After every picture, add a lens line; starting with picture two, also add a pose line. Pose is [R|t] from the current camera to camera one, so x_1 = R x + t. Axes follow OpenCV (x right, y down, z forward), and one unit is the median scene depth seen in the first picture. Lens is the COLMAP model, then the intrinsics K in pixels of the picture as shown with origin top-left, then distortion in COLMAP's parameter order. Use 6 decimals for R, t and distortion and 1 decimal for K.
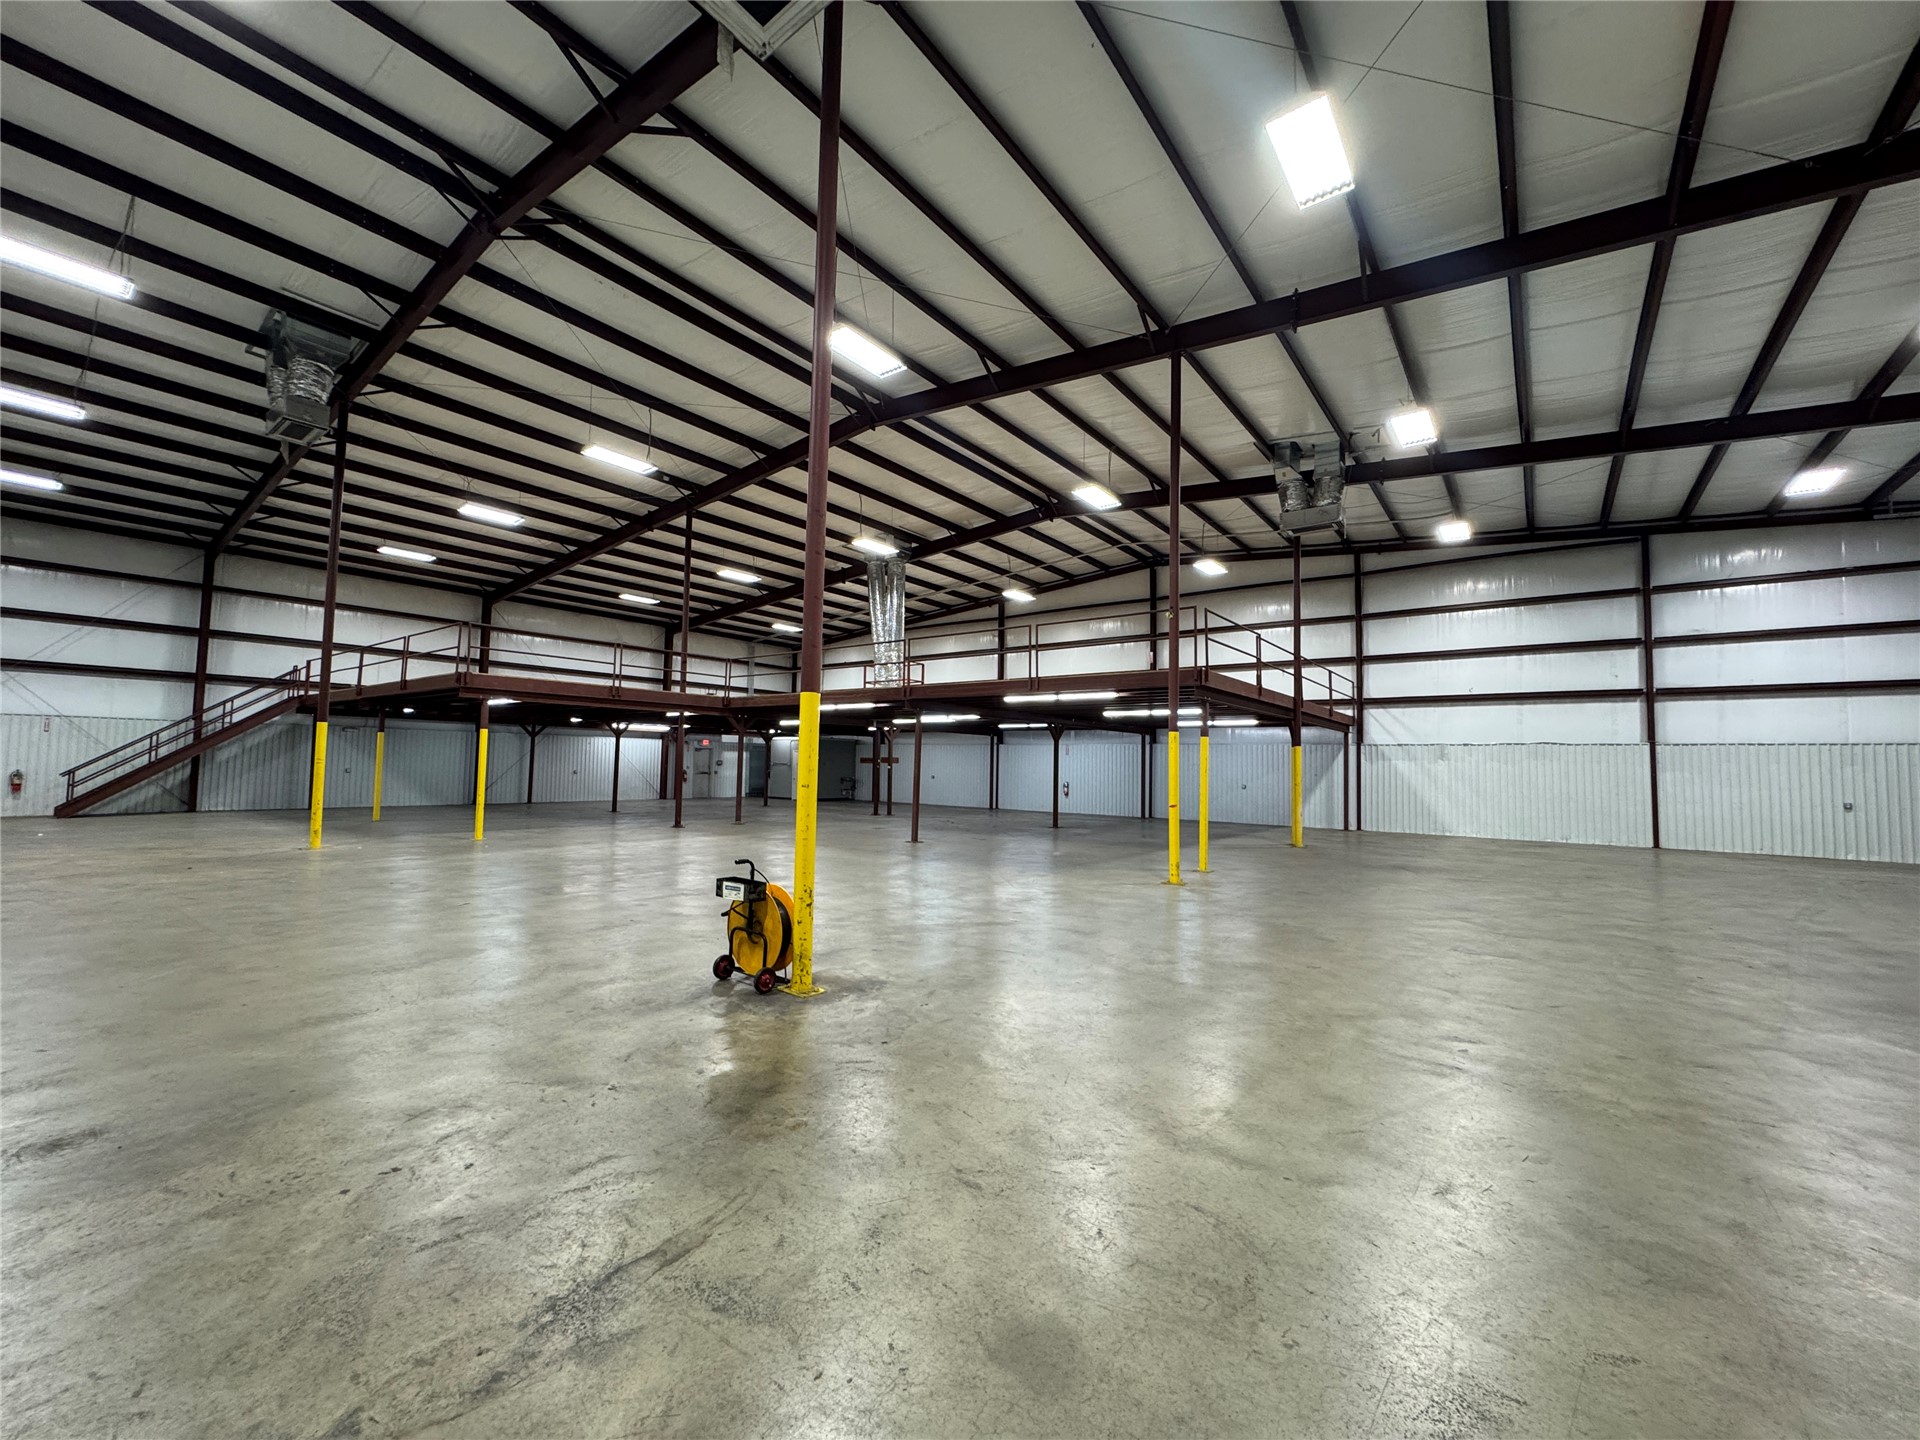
lens RADIAL K [[766.4, 0, 958.7], [0, 766.4, 720.4], [0, 0, 1]] dist [-0.003371, 0.000869]
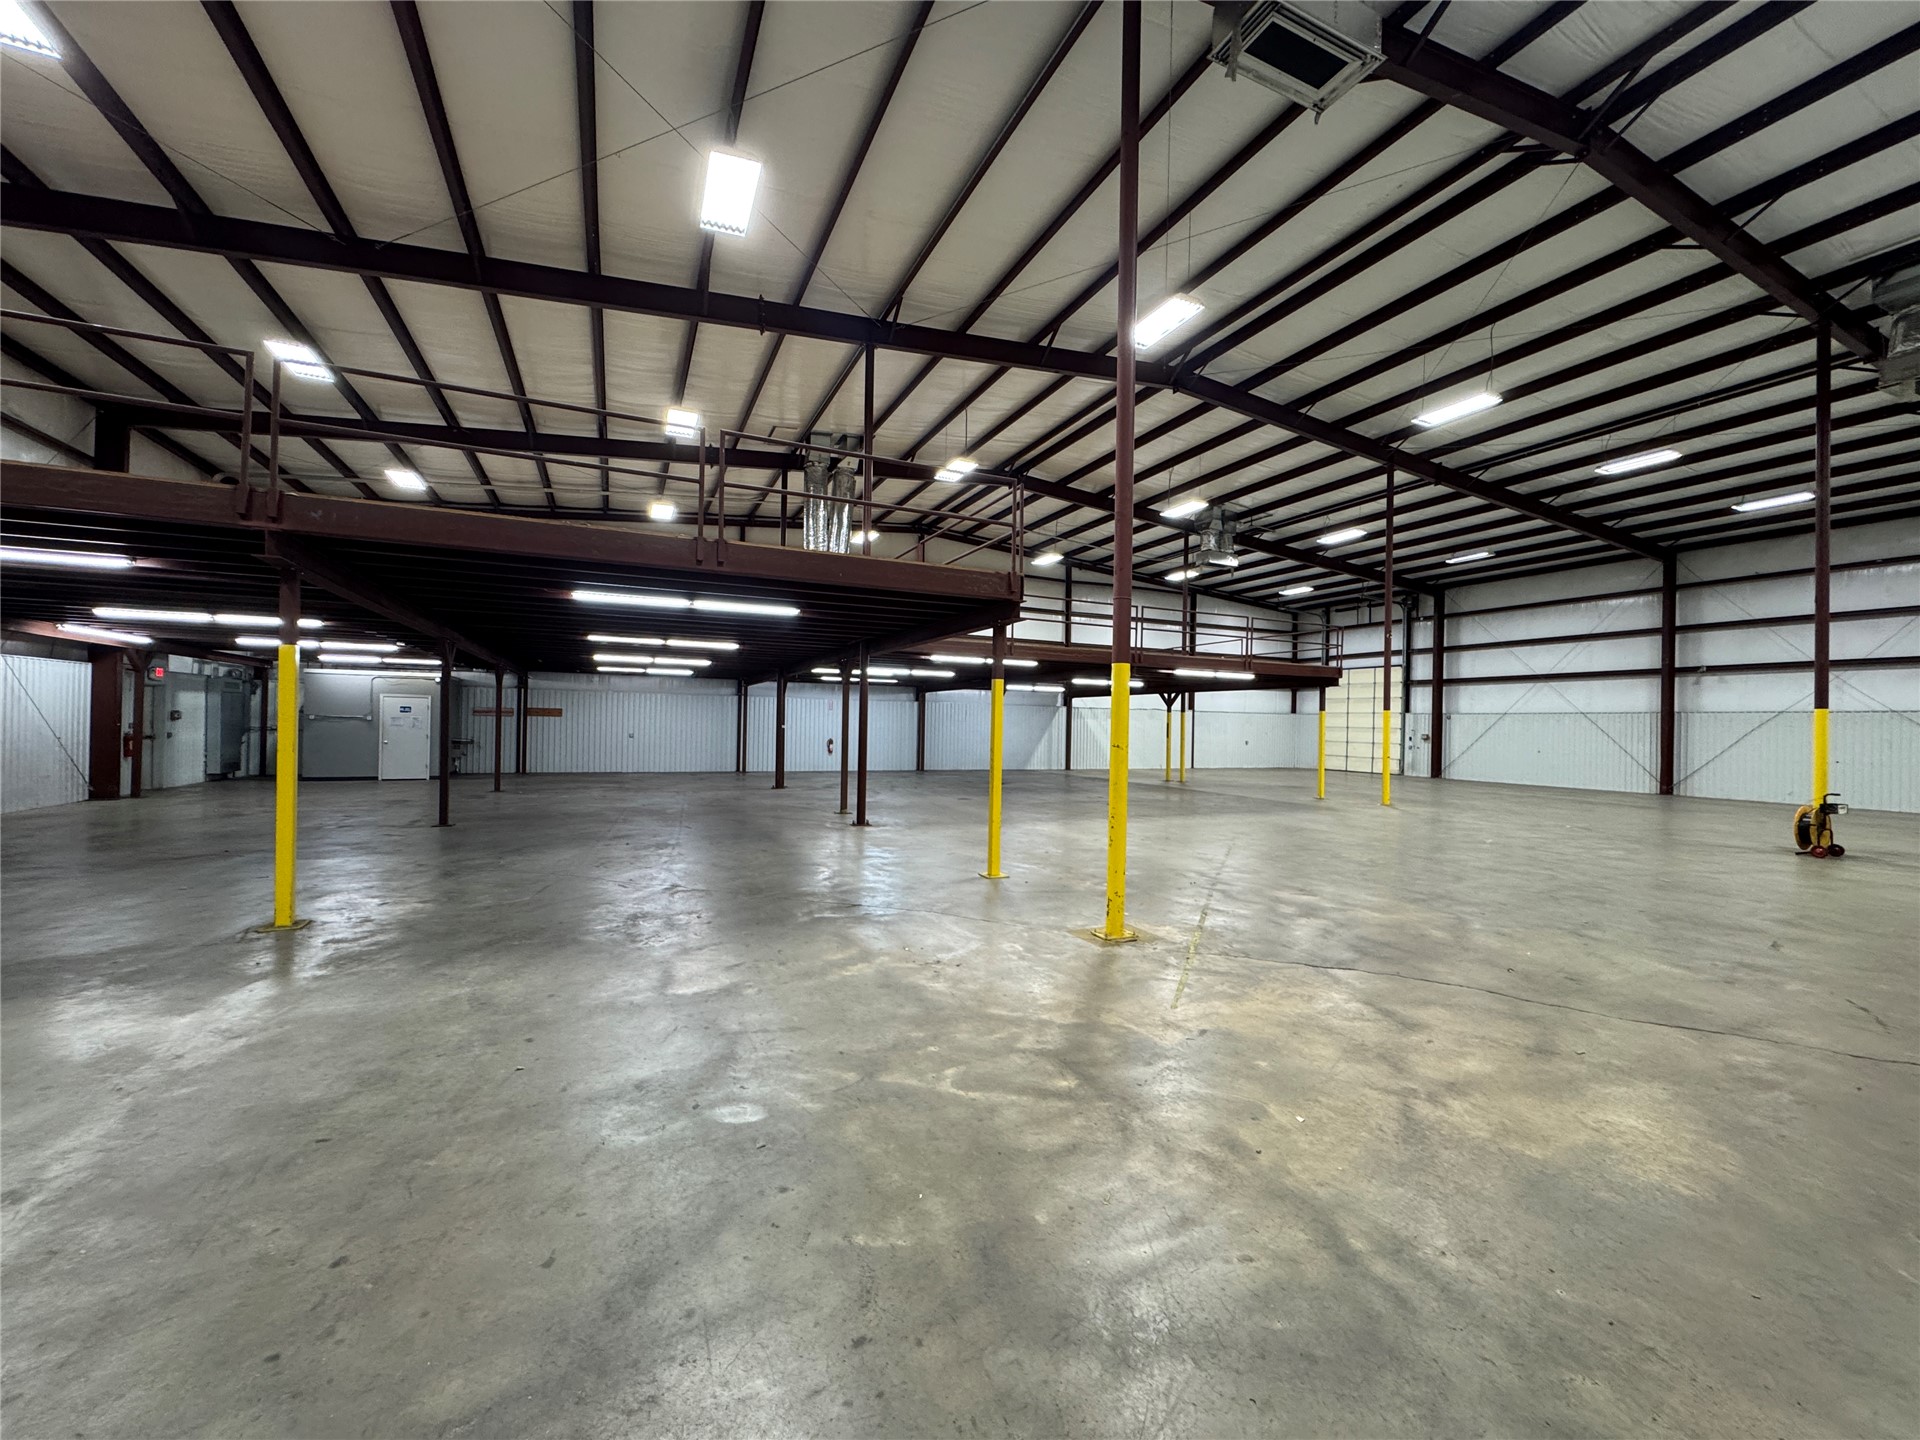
lens RADIAL K [[766.4, 0, 957.7], [0, 766.4, 713.1], [0, 0, 1]] dist [-0.003371, 0.000869]
pose [[0.466236, 0.004632, 0.884648, -0.930061], [-0.067251, 0.997278, 0.030222, 0.019328], [-0.882101, -0.073584, 0.465278, 0.640452]]
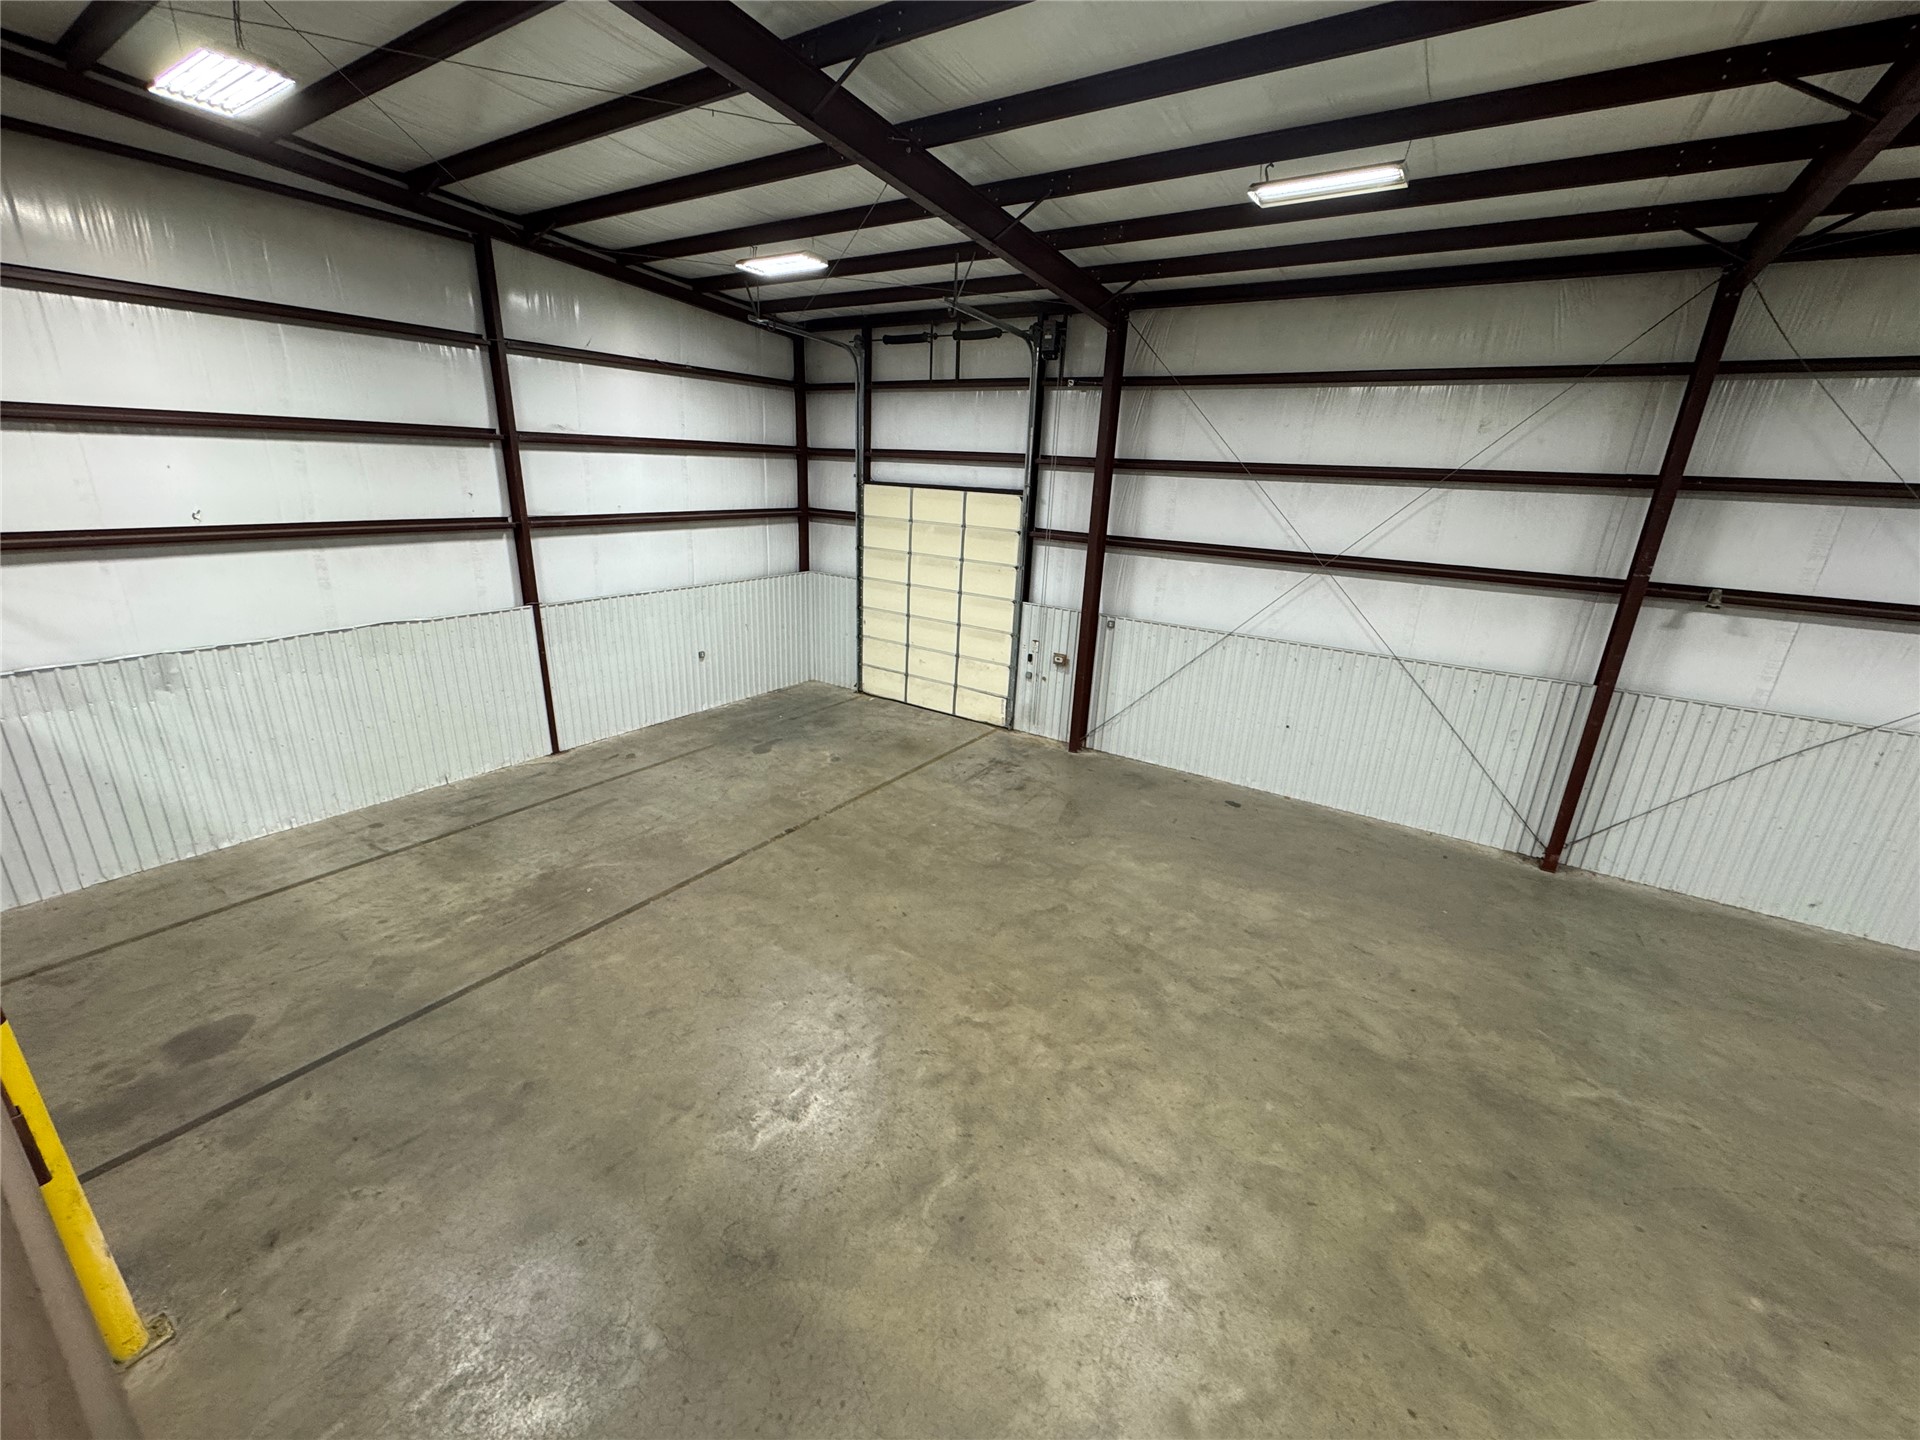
lens RADIAL K [[766.4, 0, 957.2], [0, 766.4, 720.0], [0, 0, 1]] dist [-0.003371, 0.000869]
pose [[-0.071987, -0.339524, 0.937839, 0.229273], [-0.103180, 0.937768, 0.331579, -0.130711], [-0.992054, -0.072897, -0.102539, 0.691645]]
